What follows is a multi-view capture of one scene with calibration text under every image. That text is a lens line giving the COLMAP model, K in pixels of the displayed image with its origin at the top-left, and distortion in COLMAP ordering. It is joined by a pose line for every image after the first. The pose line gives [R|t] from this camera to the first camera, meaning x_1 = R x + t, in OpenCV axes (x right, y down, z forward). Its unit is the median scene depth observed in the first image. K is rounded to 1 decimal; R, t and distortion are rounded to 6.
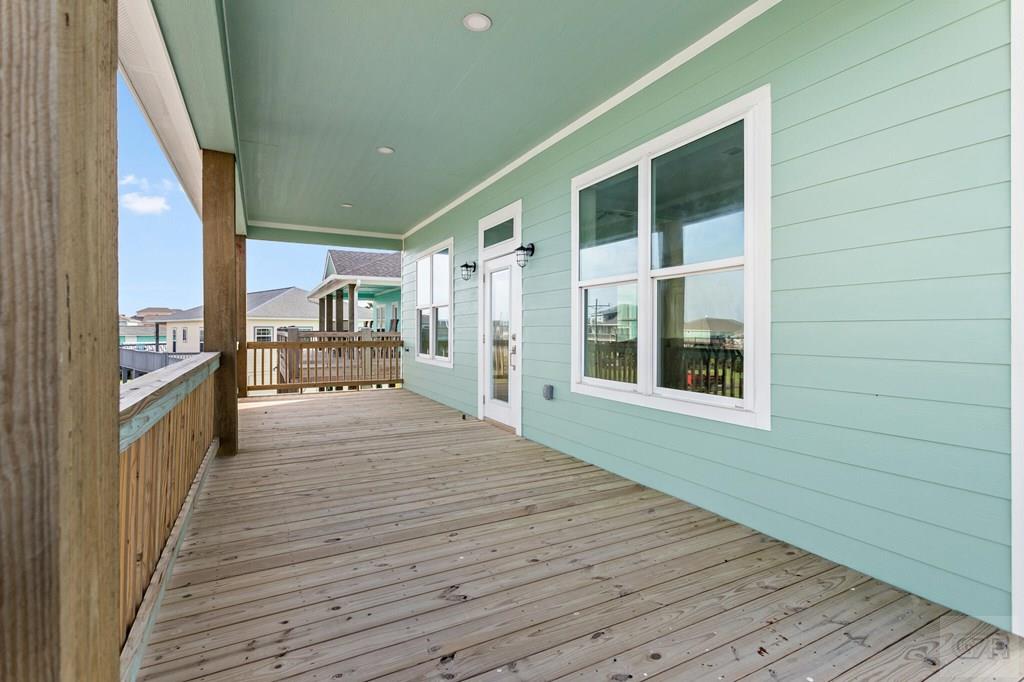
lens RADIAL K [[486.5, 0, 514.8], [0, 486.5, 326.4], [0, 0, 1]] dist [0.000985, 0.000340]
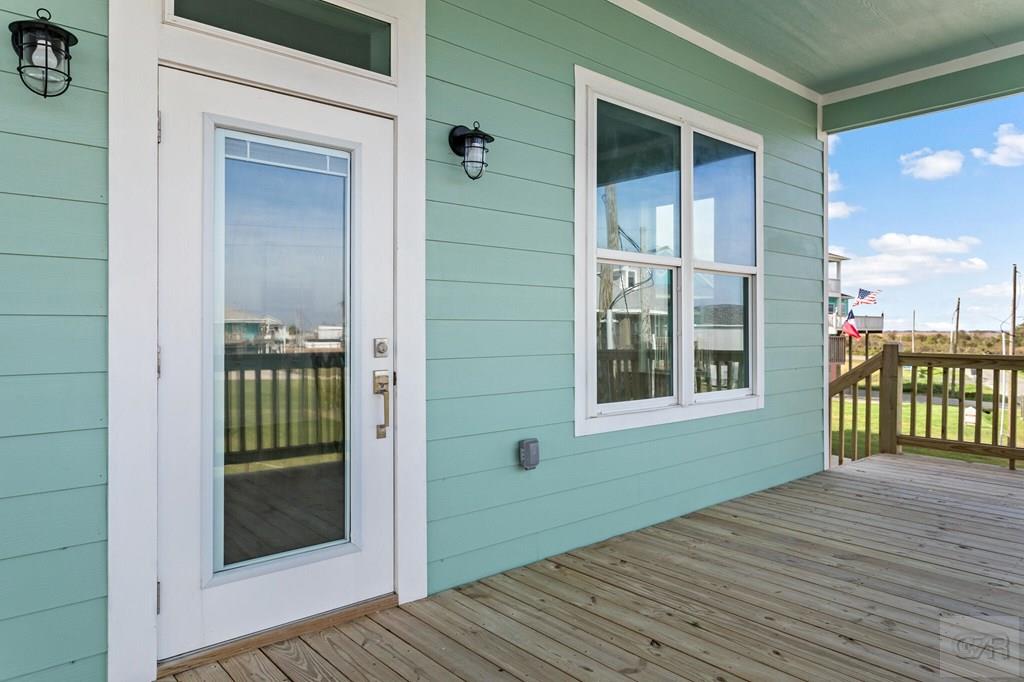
lens RADIAL K [[650.4, 0, 510.4], [0, 650.4, 328.9], [0, 0, 1]] dist [0.001657, 0.000464]
pose [[-0.220700, 0.001960, 0.975340, -0.732204], [-0.006854, 0.999970, -0.003560, 0.013147], [-0.975318, -0.007471, -0.220680, 1.485933]]
